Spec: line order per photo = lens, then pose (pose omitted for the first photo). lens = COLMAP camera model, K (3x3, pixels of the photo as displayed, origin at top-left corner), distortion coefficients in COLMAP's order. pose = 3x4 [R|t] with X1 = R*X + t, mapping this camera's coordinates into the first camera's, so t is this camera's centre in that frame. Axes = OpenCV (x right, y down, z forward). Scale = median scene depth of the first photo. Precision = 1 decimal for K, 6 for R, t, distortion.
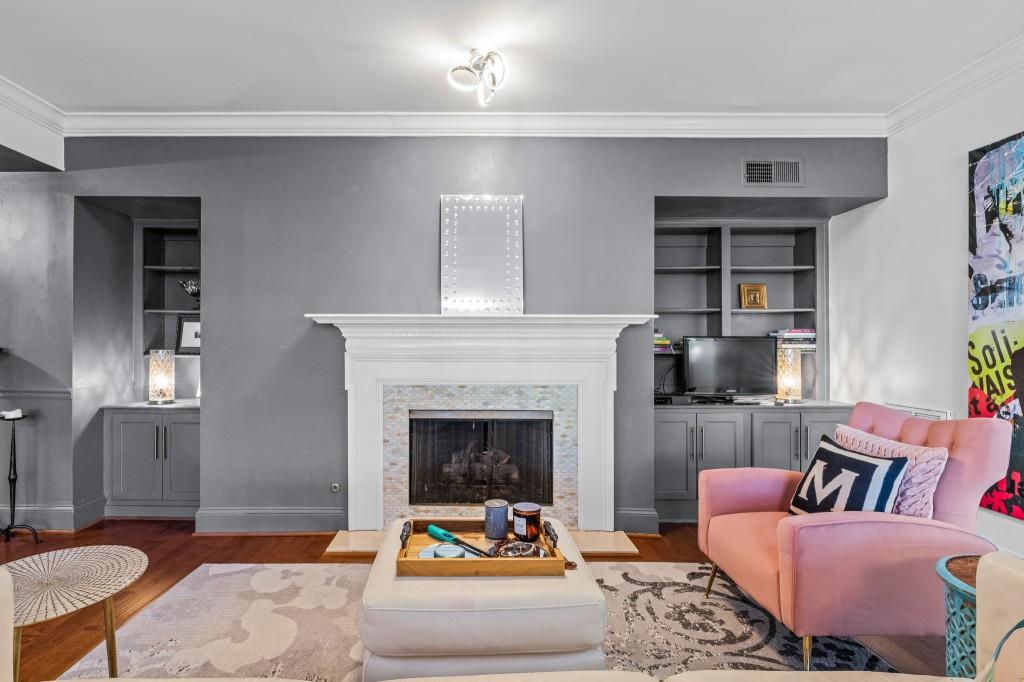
lens RADIAL K [[461.6, 0, 510.2], [0, 461.6, 340.1], [0, 0, 1]] dist [-0.000849, -0.000054]
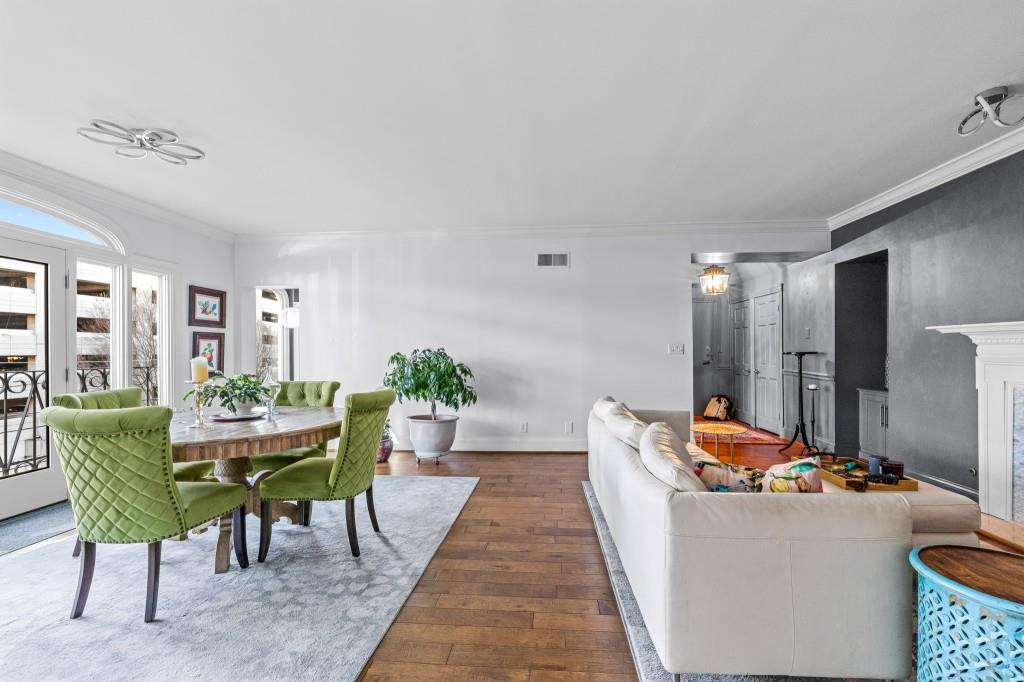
lens RADIAL K [[461.6, 0, 512.2], [0, 461.6, 346.2], [0, 0, 1]] dist [-0.000849, -0.000054]
pose [[-0.077357, -0.002738, -0.997000, 0.894826], [0.001819, 0.999994, -0.002888, 0.001003], [0.997002, -0.002037, -0.077351, -0.078957]]
